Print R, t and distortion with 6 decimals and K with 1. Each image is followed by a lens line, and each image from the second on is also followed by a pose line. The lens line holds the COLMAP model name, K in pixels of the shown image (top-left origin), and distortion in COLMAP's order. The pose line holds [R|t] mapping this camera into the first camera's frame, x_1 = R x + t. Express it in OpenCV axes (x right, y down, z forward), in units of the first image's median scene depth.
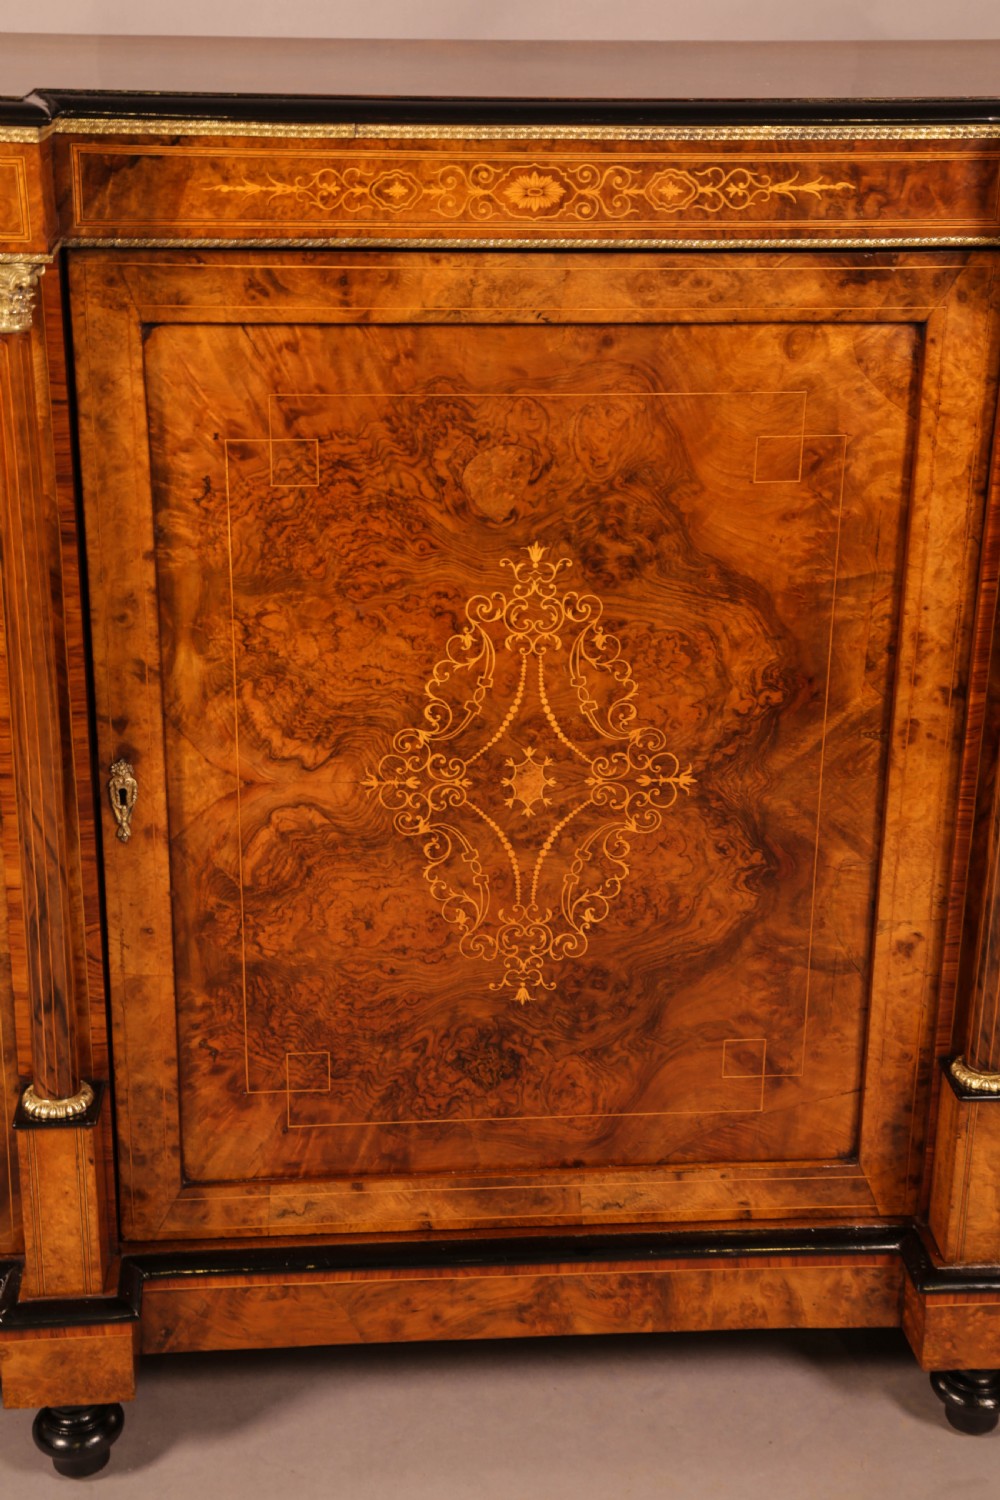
lens RADIAL K [[2397.1, 0, 483.5], [0, 2397.1, 705.5], [0, 0, 1]] dist [0.172665, 0.188362]
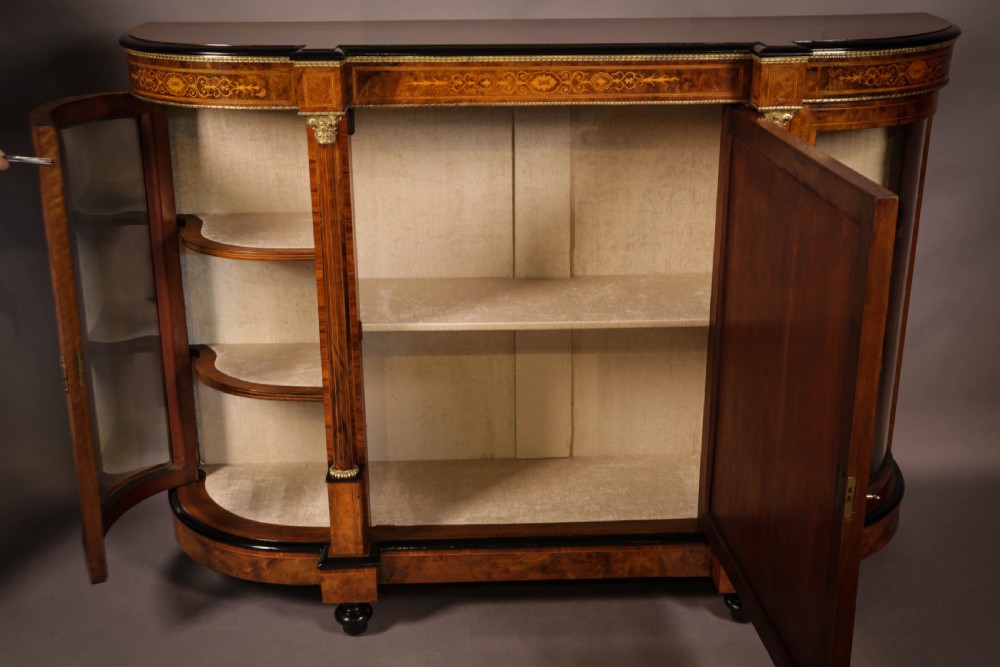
lens RADIAL K [[1254.5, 0, 497.4], [0, 1254.5, 319.2], [0, 0, 1]] dist [0.058127, 0.014020]
pose [[0.999108, -0.006255, -0.041752, 0.023427], [0.005300, 0.999723, -0.022927, 0.045564], [0.041884, 0.022685, 0.998865, -0.218419]]
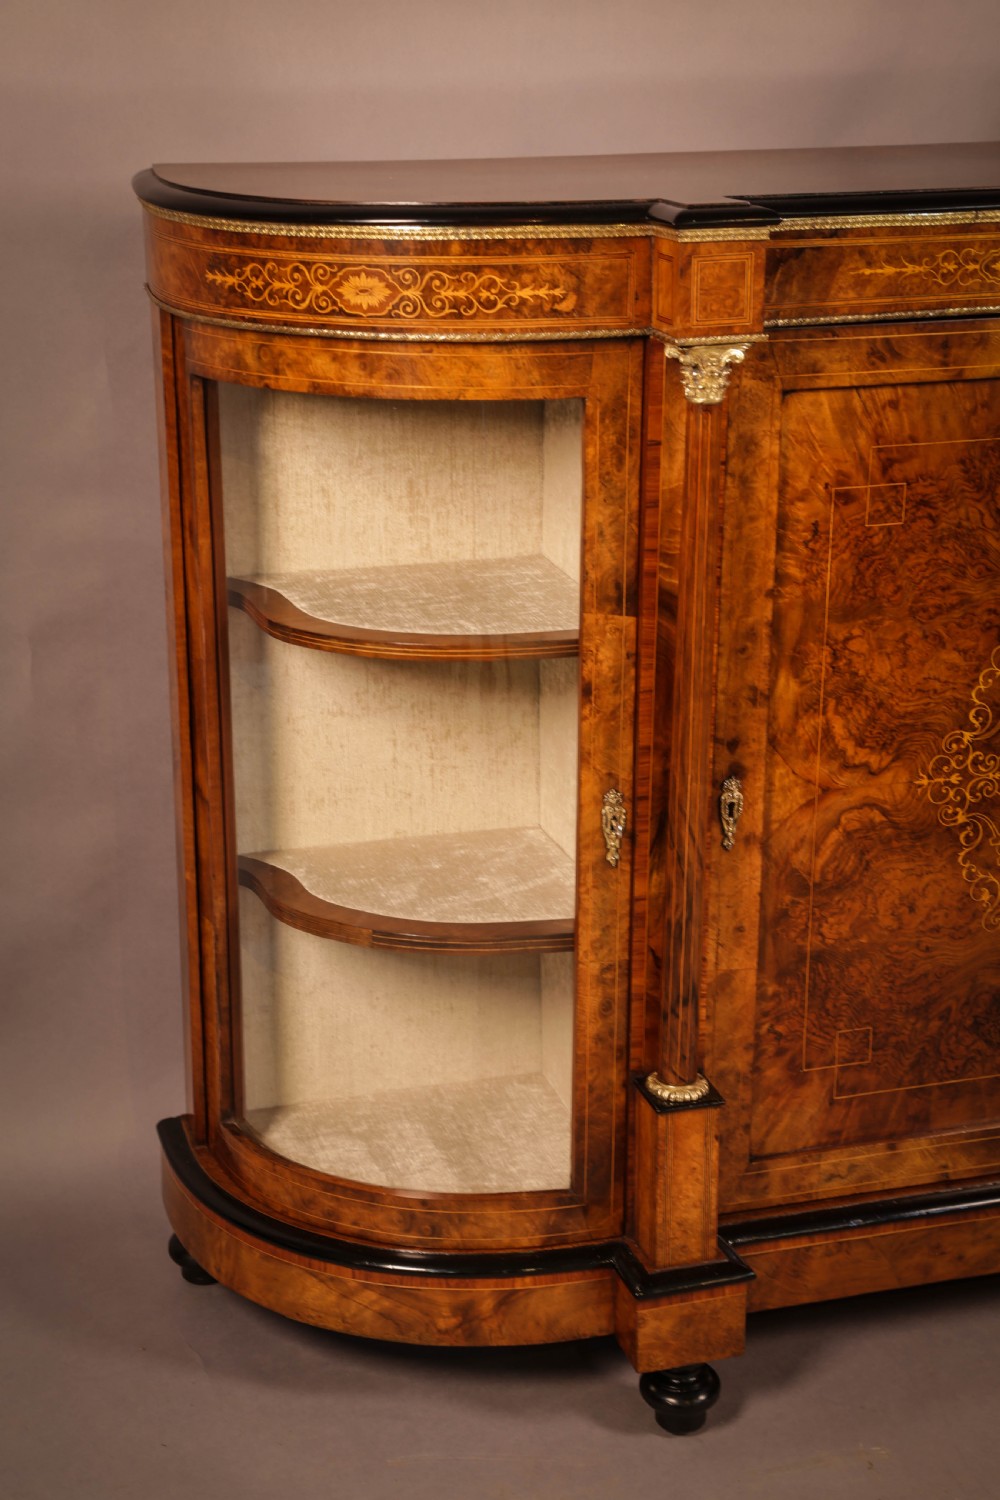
lens RADIAL K [[2426.2, 0, 507.1], [0, 2426.2, 712.6], [0, 0, 1]] dist [0.203716, 0.085158]
pose [[0.971730, -0.078694, 0.222596, -0.511400], [0.089902, 0.995120, -0.040660, 0.029782], [-0.218310, 0.059522, 0.974063, -0.101409]]
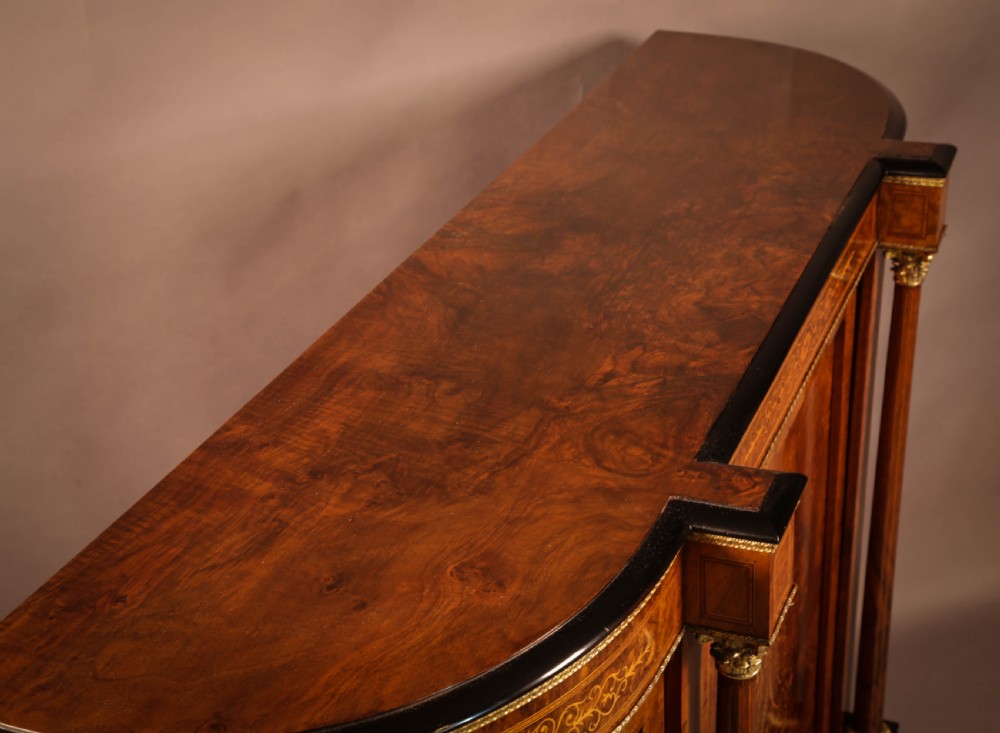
lens RADIAL K [[1719.5, 0, 534.9], [0, 1719.5, 366.4], [0, 0, 1]] dist [0.022146, 1.629114]
pose [[0.395858, -0.428600, 0.812157, -0.725826], [0.355809, 0.886904, 0.294619, -0.484284], [-0.846579, 0.172346, 0.503587, 0.608338]]
